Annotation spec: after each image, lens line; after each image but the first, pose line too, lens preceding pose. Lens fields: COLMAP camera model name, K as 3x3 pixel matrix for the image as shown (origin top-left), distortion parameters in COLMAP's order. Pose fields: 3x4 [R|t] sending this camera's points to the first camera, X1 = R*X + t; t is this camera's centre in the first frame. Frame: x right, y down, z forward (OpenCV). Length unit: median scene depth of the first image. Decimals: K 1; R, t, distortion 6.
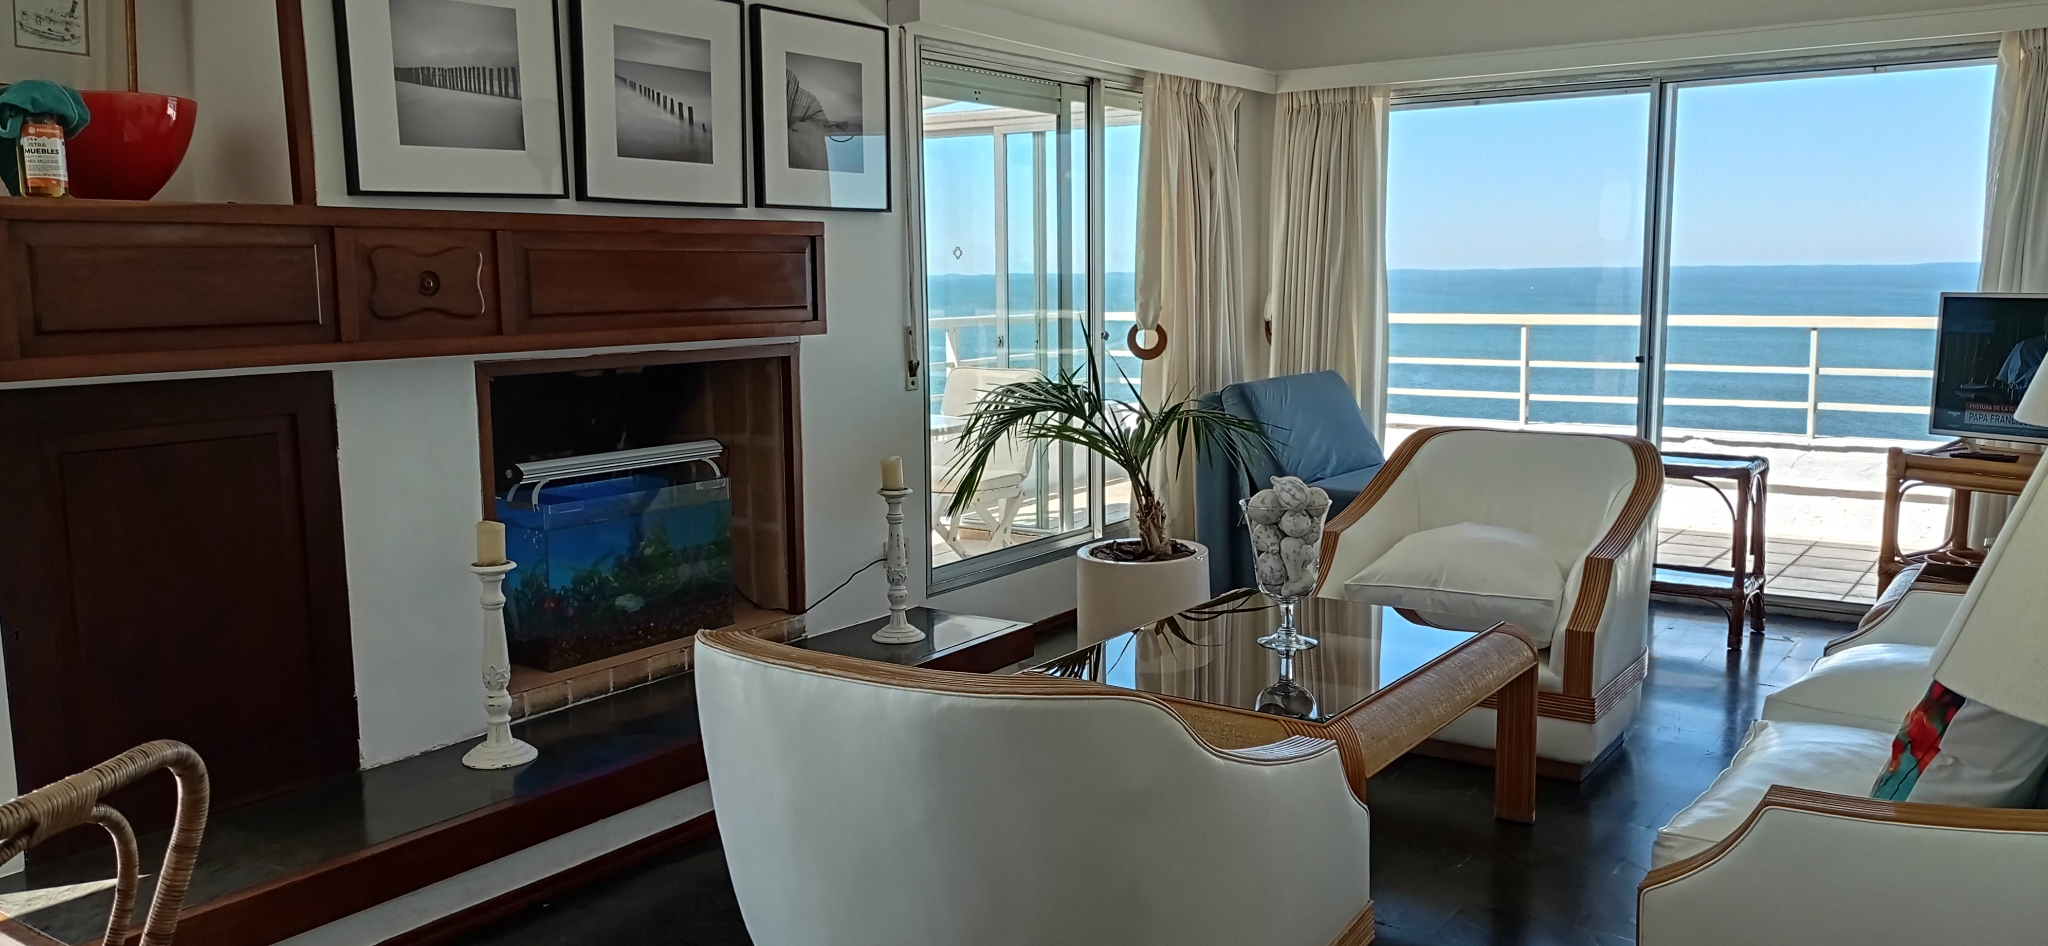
lens RADIAL K [[1520.9, 0, 1024.0], [0, 1520.9, 473.0], [0, 0, 1]] dist [0.001943, 0.001217]
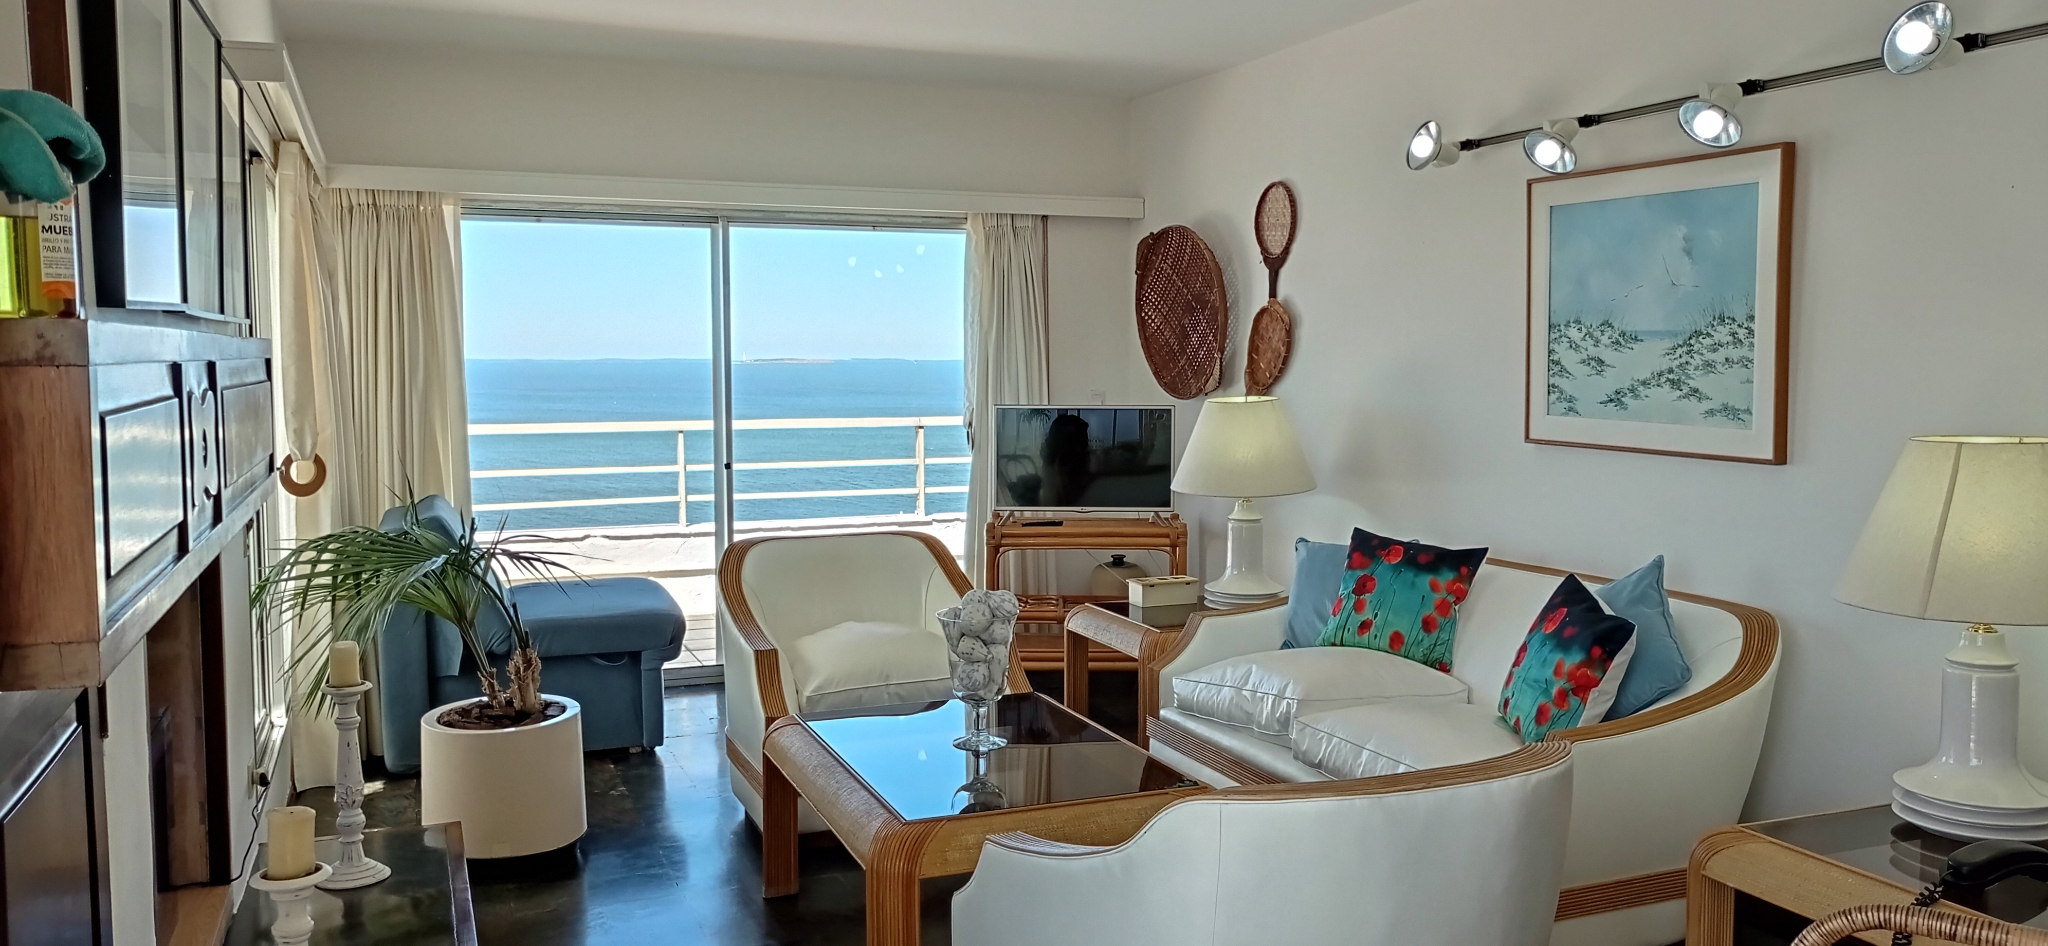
lens RADIAL K [[1520.9, 0, 1024.0], [0, 1520.9, 473.0], [0, 0, 1]] dist [0.001943, 0.001217]
pose [[0.530897, -0.054782, 0.845664, -0.415417], [0.107153, 0.994238, -0.002863, -0.042550], [-0.840635, 0.092136, 0.533708, 0.222051]]
